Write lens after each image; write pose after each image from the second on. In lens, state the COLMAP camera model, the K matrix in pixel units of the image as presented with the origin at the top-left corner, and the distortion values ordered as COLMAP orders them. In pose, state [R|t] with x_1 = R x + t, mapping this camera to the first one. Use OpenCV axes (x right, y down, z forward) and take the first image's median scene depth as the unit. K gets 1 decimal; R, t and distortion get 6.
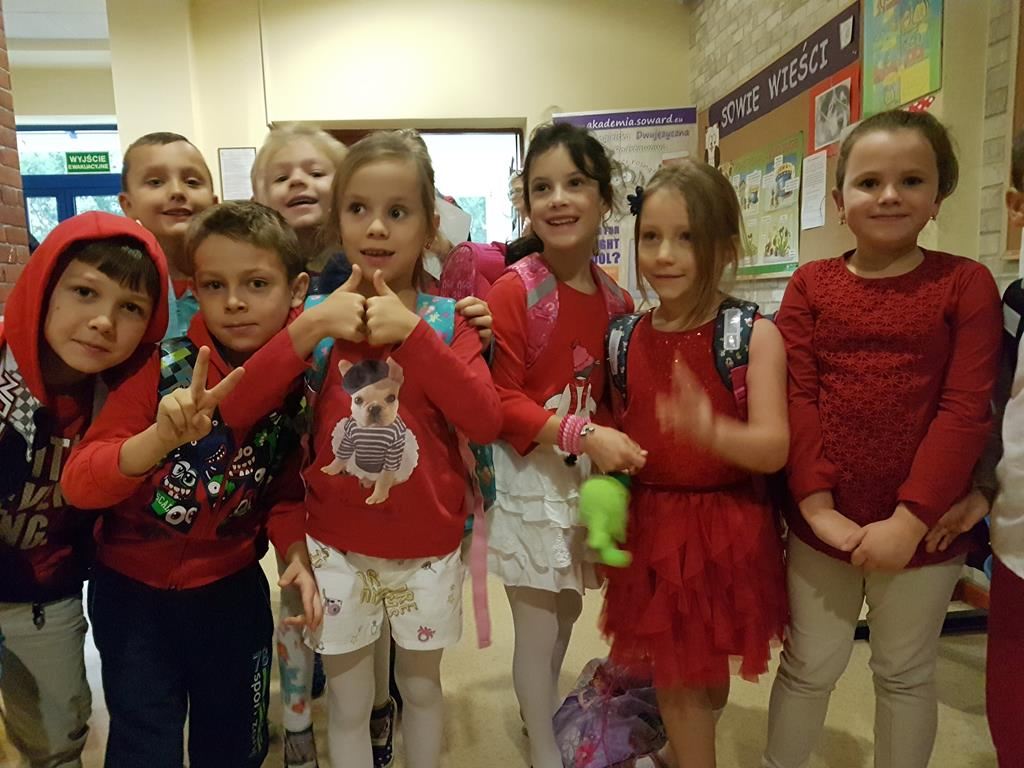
lens RADIAL K [[808.2, 0, 512.9], [0, 808.2, 387.2], [0, 0, 1]] dist [0.001938, -0.006721]
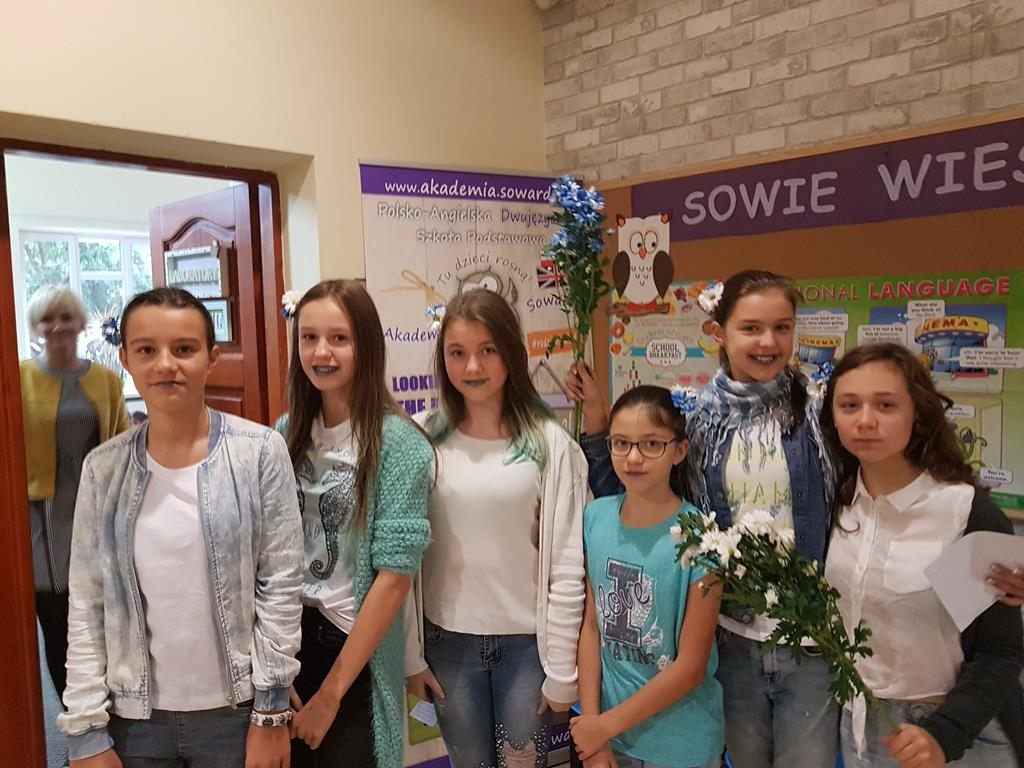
lens RADIAL K [[808.2, 0, 514.8], [0, 808.2, 384.4], [0, 0, 1]] dist [0.001938, -0.006721]
pose [[0.772000, -0.031378, 0.634848, -0.207277], [0.070866, 0.996803, -0.036908, -0.171938], [-0.631660, 0.073482, 0.771755, 0.567721]]
